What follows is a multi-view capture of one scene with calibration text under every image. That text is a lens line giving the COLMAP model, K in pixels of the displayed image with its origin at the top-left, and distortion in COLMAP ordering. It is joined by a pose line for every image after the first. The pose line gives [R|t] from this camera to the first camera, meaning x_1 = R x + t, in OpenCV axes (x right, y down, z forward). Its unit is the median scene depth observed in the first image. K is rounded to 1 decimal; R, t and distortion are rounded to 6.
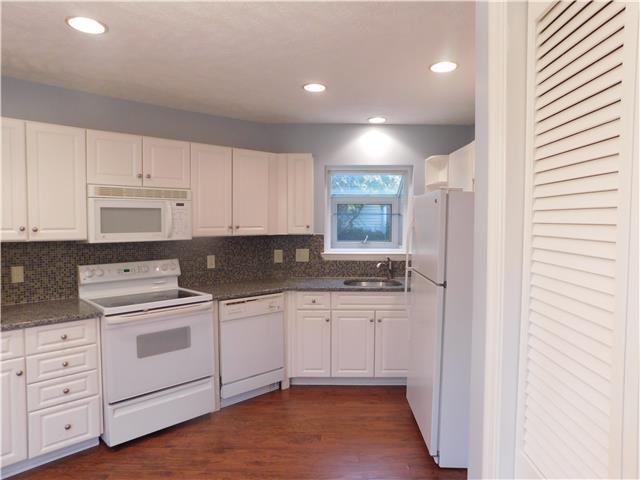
lens RADIAL K [[423.1, 0, 320.3], [0, 423.1, 239.6], [0, 0, 1]] dist [0.004099, 0.000064]
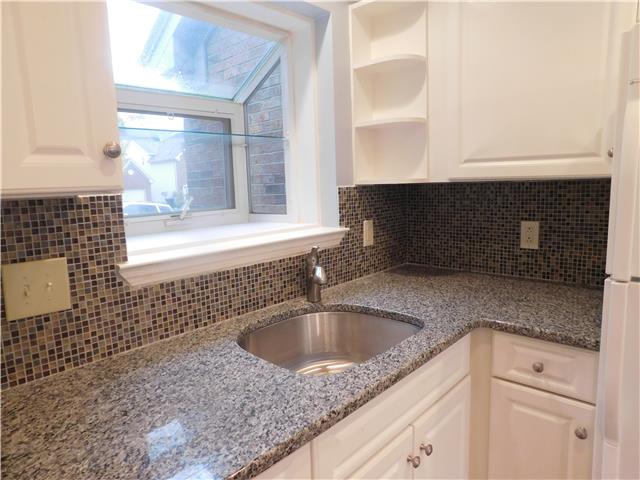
lens RADIAL K [[423.1, 0, 320.5], [0, 423.1, 239.1], [0, 0, 1]] dist [0.004099, 0.000064]
pose [[0.653801, -0.121596, 0.746832, -0.112644], [0.065699, 0.992398, 0.104063, -0.004388], [-0.753809, -0.018970, 0.656820, 0.725656]]
